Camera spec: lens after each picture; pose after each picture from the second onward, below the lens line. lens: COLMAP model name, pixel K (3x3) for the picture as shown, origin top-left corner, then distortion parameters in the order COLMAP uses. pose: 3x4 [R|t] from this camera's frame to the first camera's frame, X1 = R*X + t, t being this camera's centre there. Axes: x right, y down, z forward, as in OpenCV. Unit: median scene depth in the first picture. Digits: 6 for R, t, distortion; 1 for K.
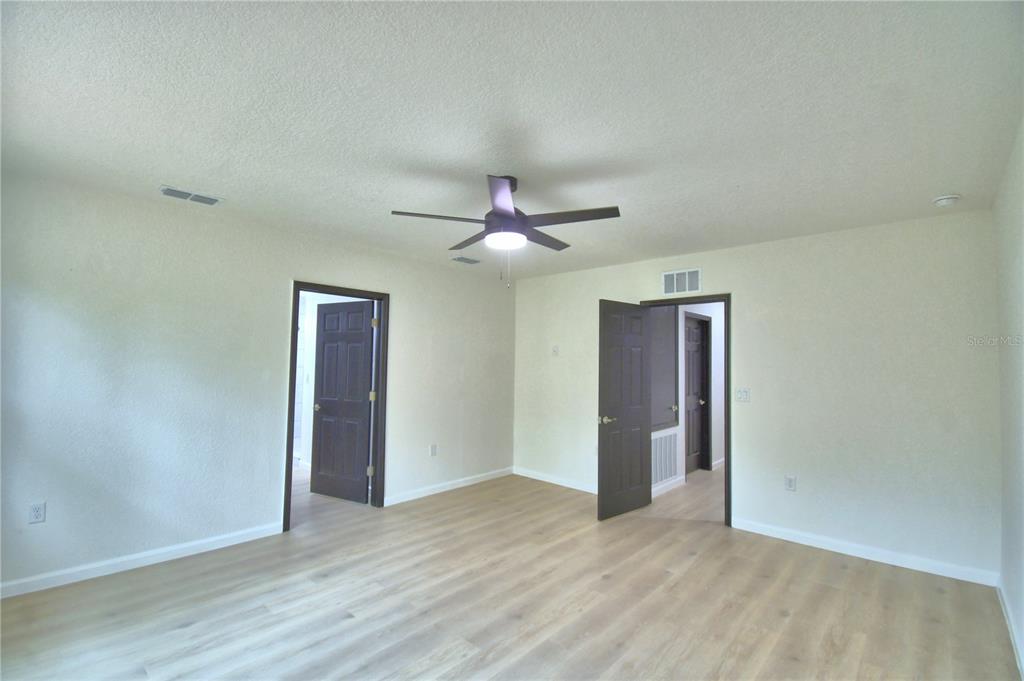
lens RADIAL K [[447.8, 0, 506.4], [0, 447.8, 339.3], [0, 0, 1]] dist [0.021562, -0.026157]
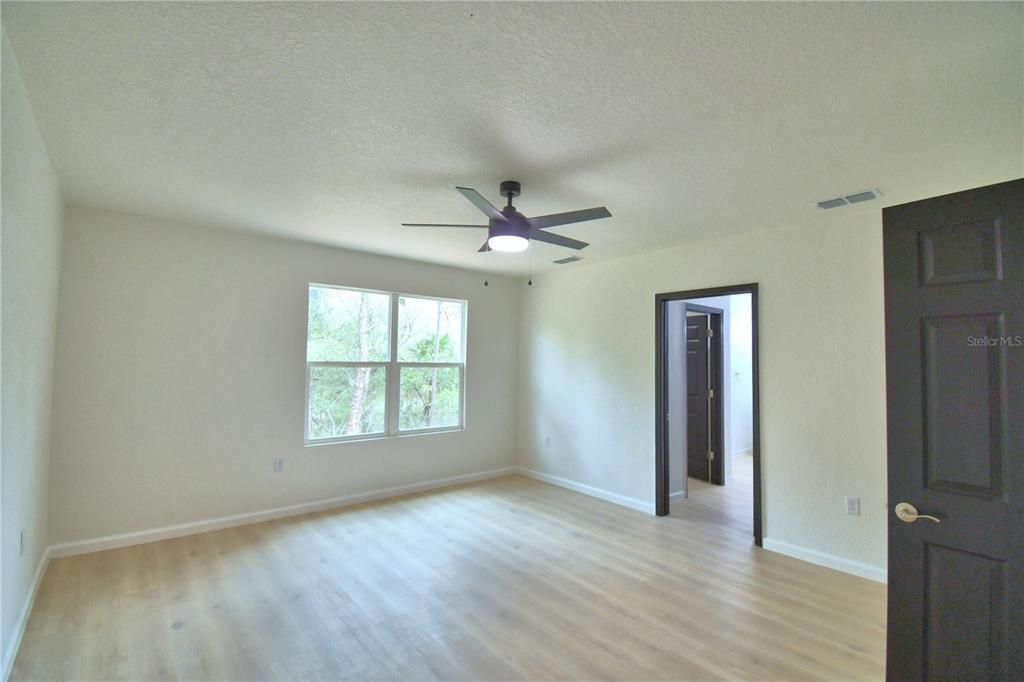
lens RADIAL K [[447.8, 0, 506.4], [0, 447.8, 339.8], [0, 0, 1]] dist [0.021562, -0.026157]
pose [[-0.115035, -0.059206, -0.991595, 0.889699], [0.039369, 0.997166, -0.064106, 0.049225], [0.992581, -0.046412, -0.112378, 0.952793]]
